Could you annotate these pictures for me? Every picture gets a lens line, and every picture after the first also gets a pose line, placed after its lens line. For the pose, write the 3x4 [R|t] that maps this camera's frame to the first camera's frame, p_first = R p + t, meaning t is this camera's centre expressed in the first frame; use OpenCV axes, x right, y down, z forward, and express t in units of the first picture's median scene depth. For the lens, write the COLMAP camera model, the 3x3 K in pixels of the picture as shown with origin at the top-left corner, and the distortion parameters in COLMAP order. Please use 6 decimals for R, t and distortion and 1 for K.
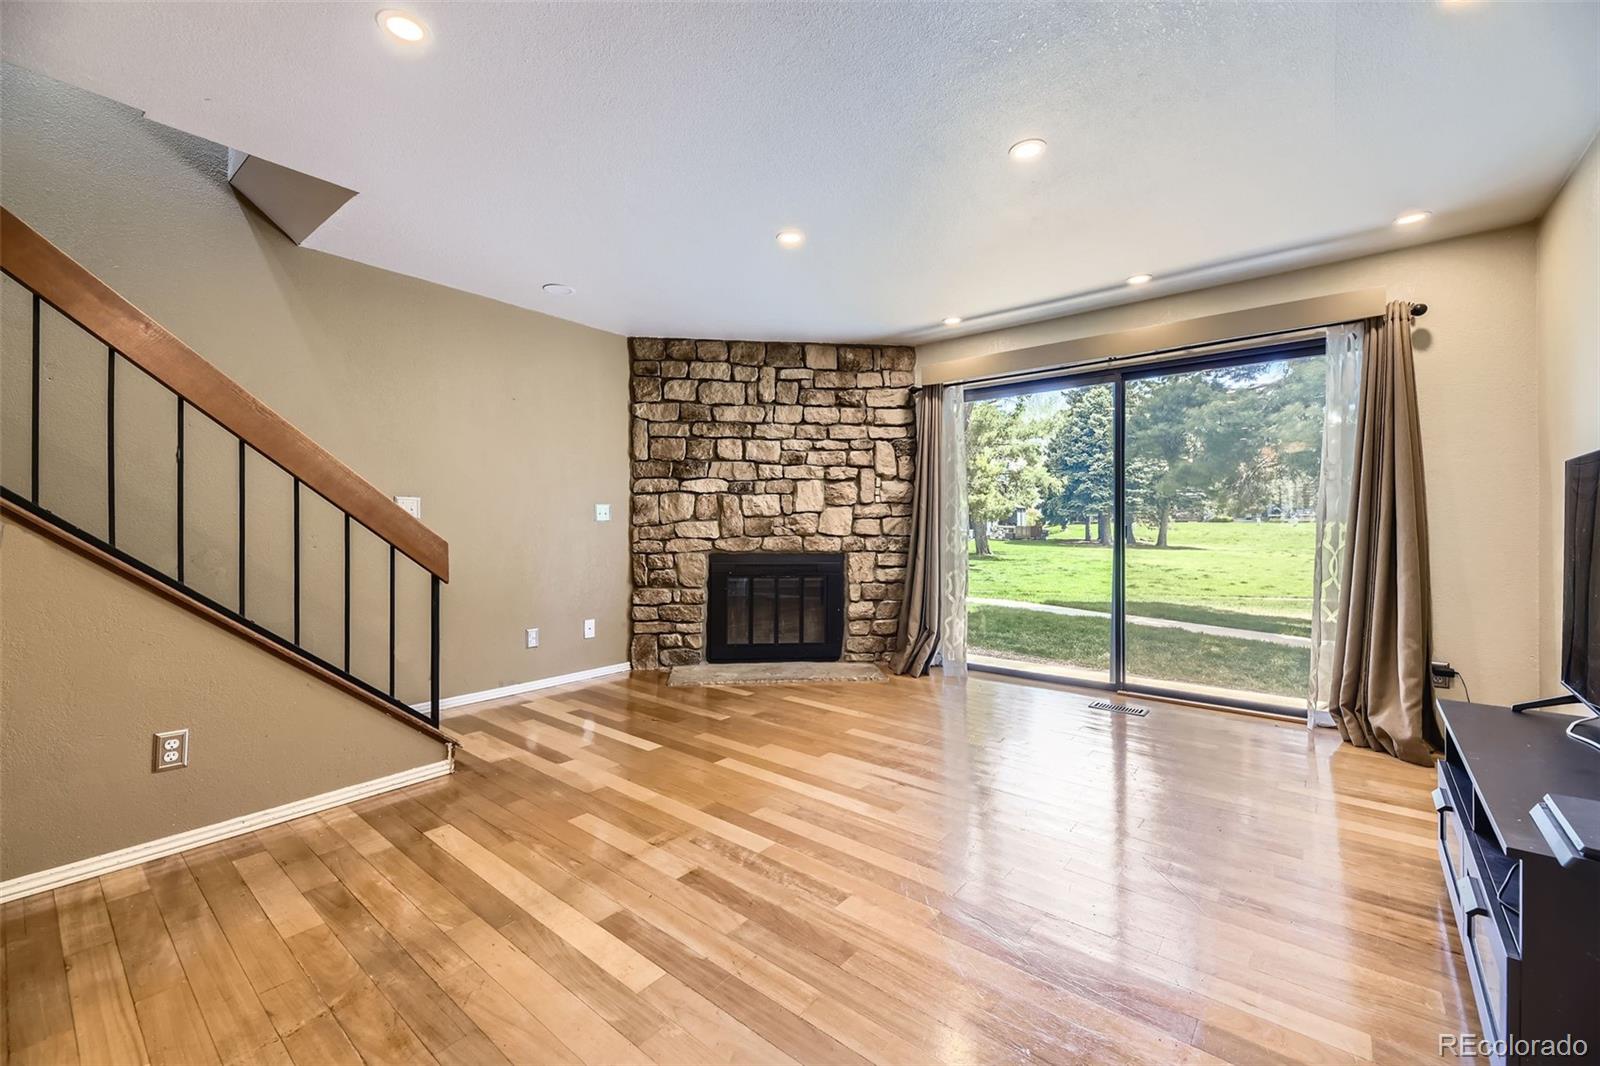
lens RADIAL K [[647.3, 0, 796.5], [0, 647.3, 531.2], [0, 0, 1]] dist [0.003711, -0.000157]
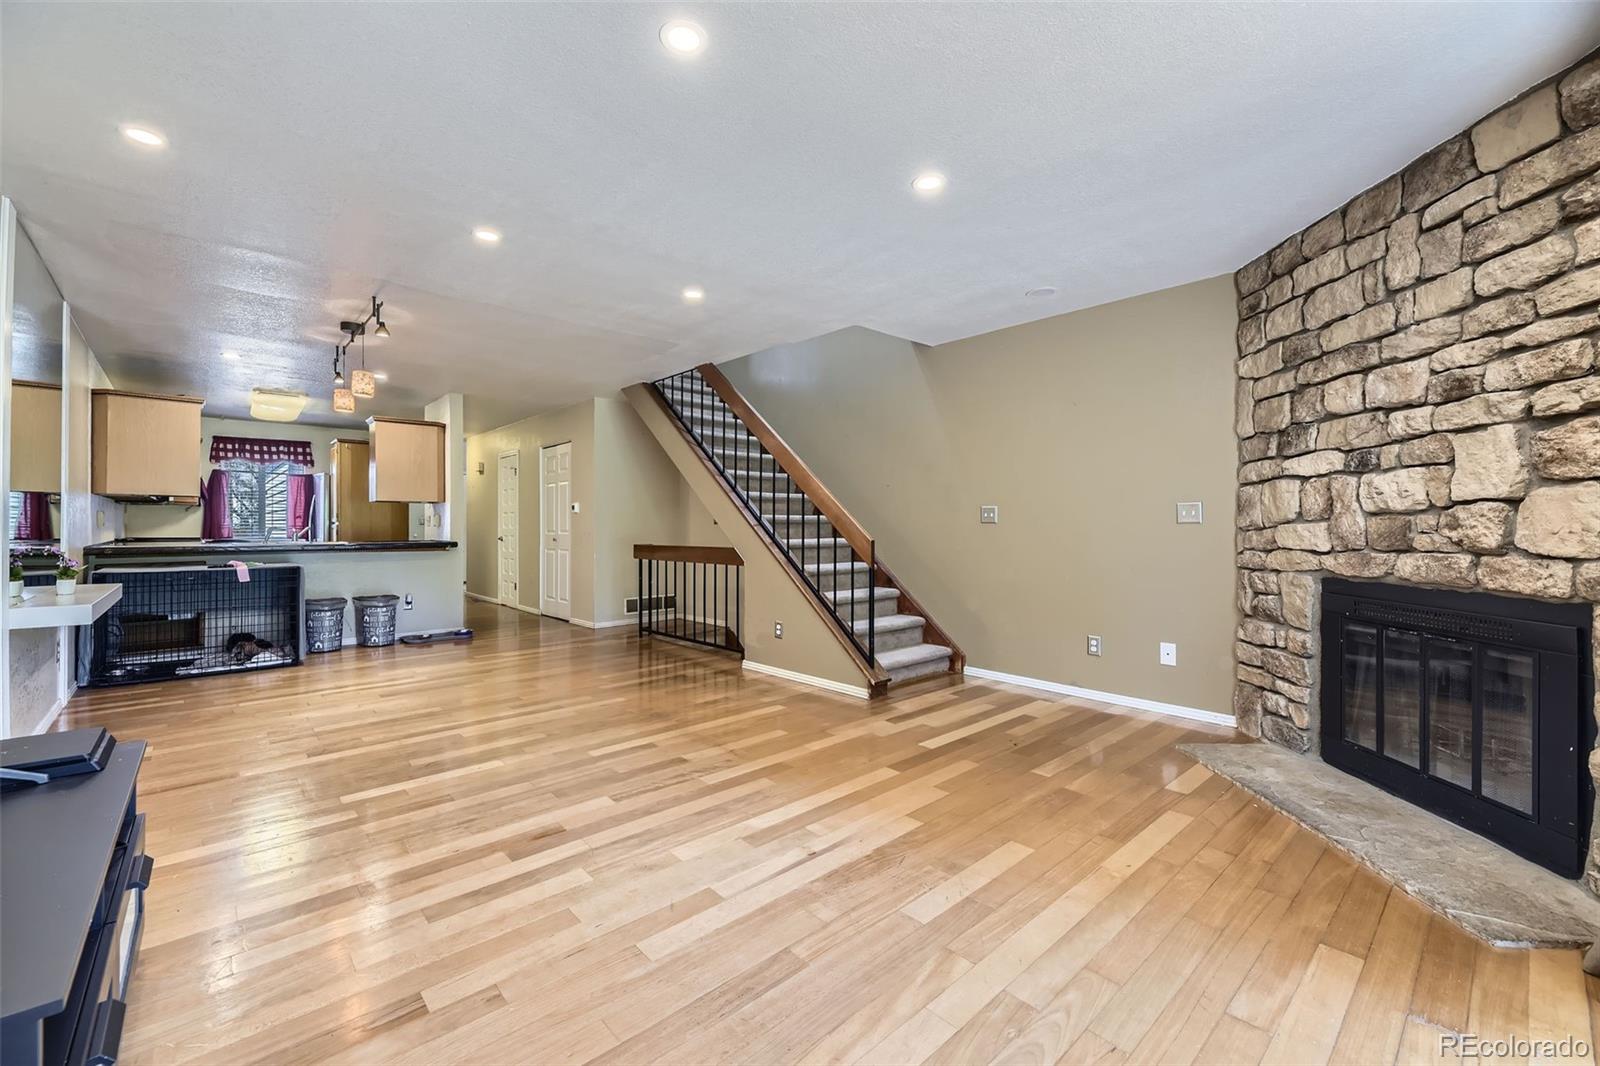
lens RADIAL K [[647.3, 0, 792.6], [0, 647.3, 525.2], [0, 0, 1]] dist [0.003711, -0.000157]
pose [[-0.146357, -0.001968, -0.989230, 0.528895], [-0.014598, 0.999893, 0.000170, -0.006050], [0.989124, 0.014465, -0.146370, 0.605110]]
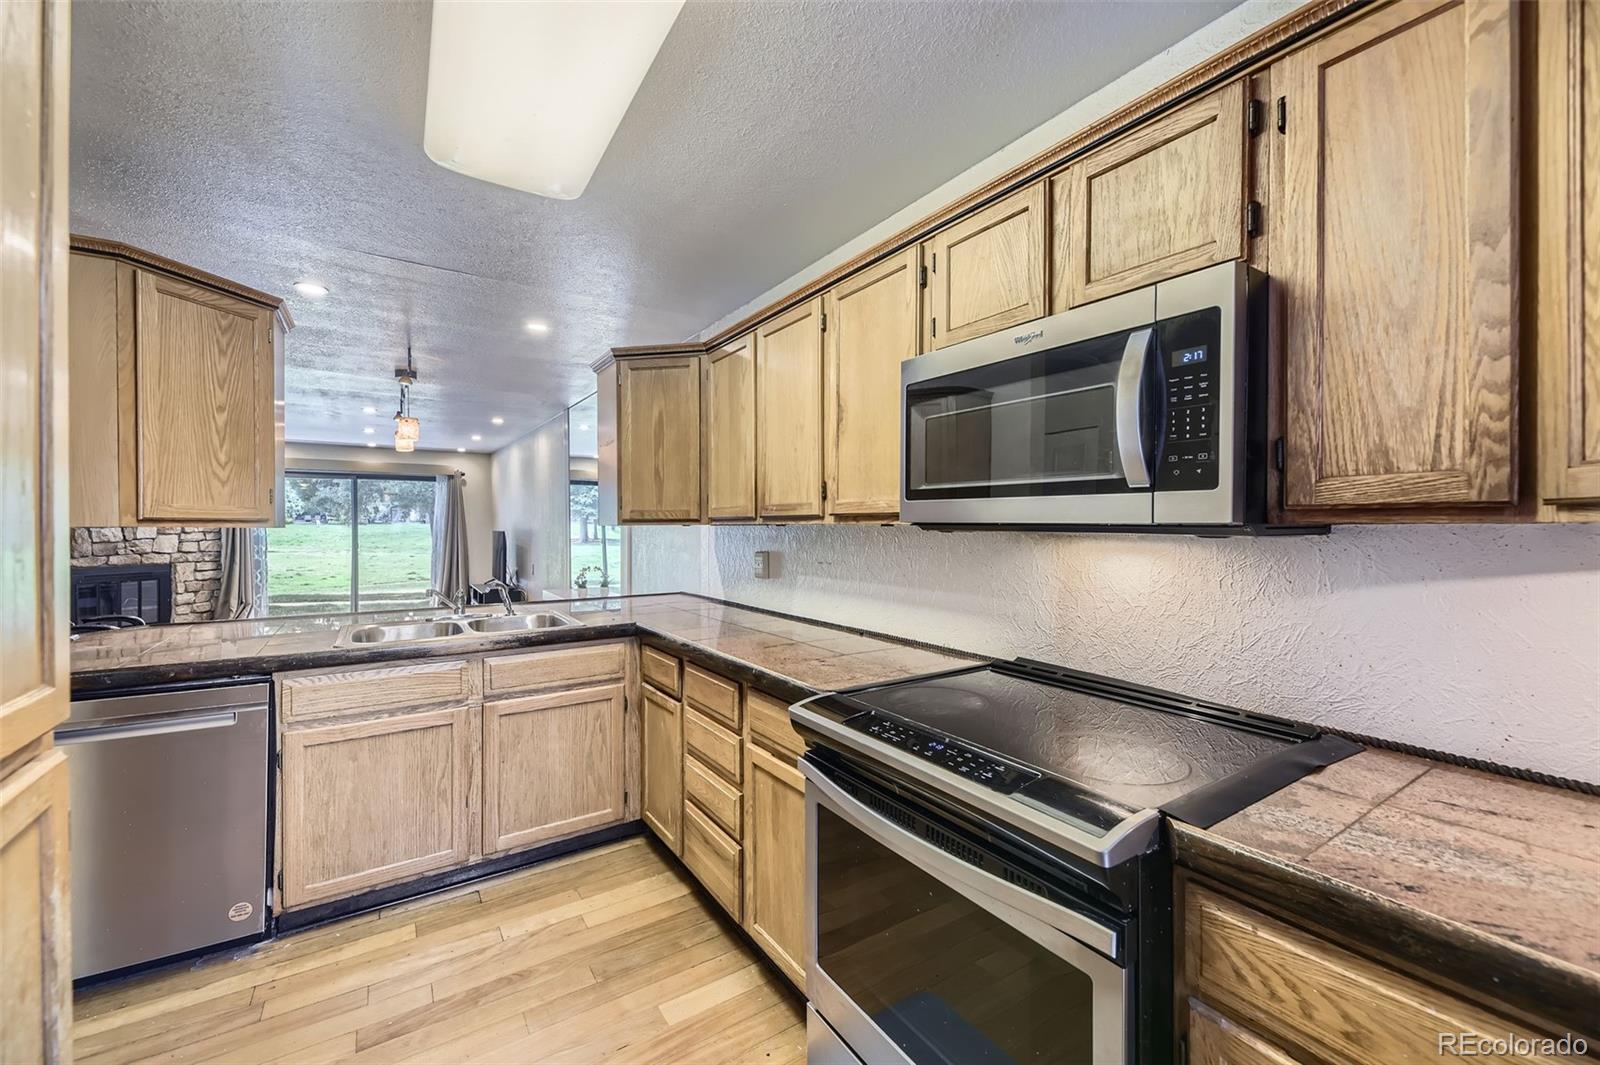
lens RADIAL K [[647.3, 0, 802.6], [0, 647.3, 529.6], [0, 0, 1]] dist [0.003711, -0.000157]
pose [[0.289653, -0.008380, 0.957095, -1.025234], [0.009349, 0.999939, 0.005926, -0.046380], [-0.957086, 0.007231, 0.289714, -0.967578]]
